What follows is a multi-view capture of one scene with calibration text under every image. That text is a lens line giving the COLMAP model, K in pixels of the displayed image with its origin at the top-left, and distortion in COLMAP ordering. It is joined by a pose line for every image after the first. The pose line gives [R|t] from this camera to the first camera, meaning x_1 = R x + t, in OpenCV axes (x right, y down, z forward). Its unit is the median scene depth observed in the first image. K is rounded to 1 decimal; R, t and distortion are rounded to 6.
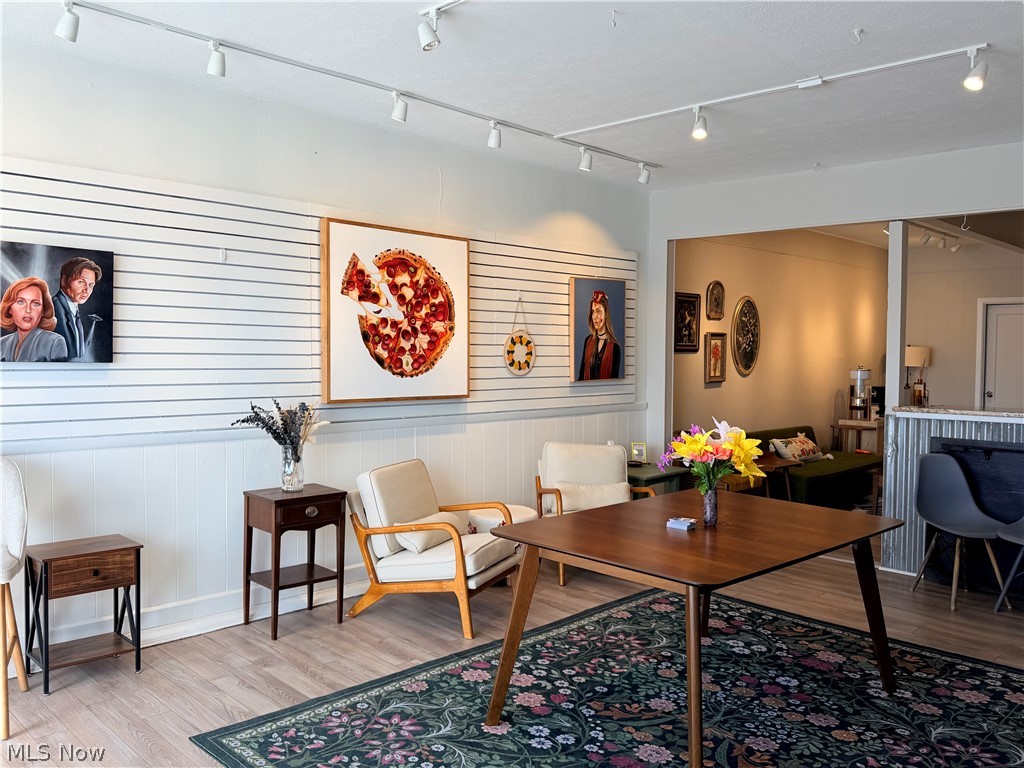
lens RADIAL K [[839.2, 0, 512.0], [0, 839.2, 384.0], [0, 0, 1]] dist [0.118346, -0.180106]
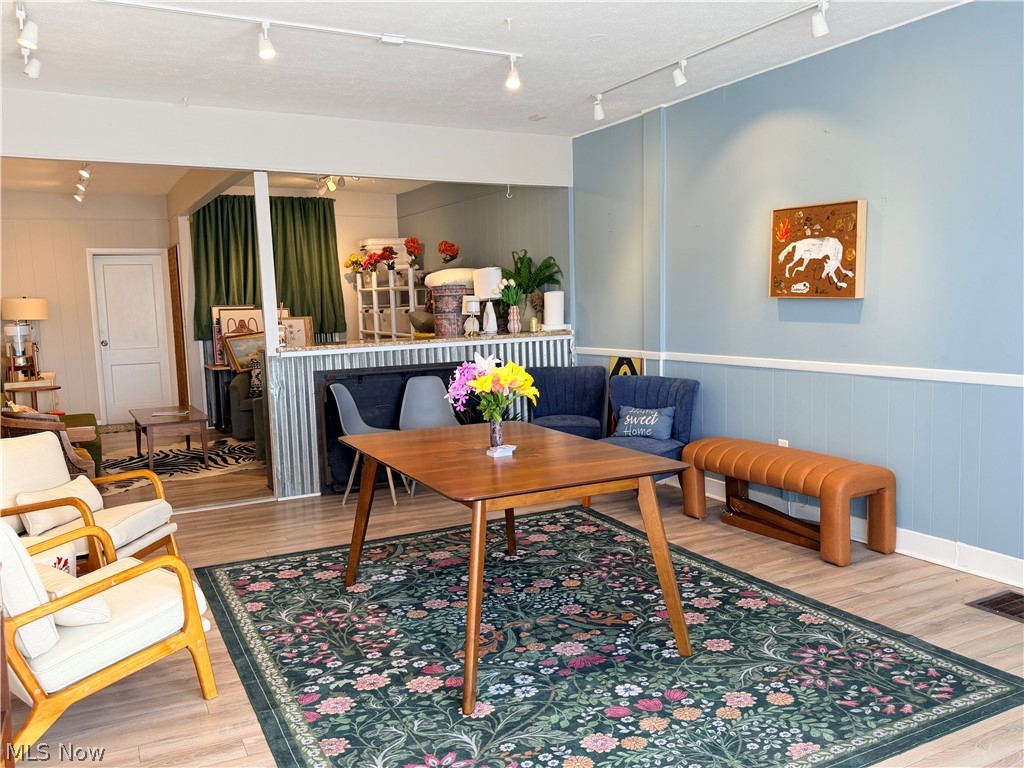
lens RADIAL K [[839.2, 0, 512.0], [0, 839.2, 384.0], [0, 0, 1]] dist [0.118346, -0.180106]
pose [[0.299559, -0.119234, 0.946598, -0.562399], [0.071040, 0.992193, 0.102497, -0.019771], [-0.951429, 0.036542, 0.305691, 0.465423]]
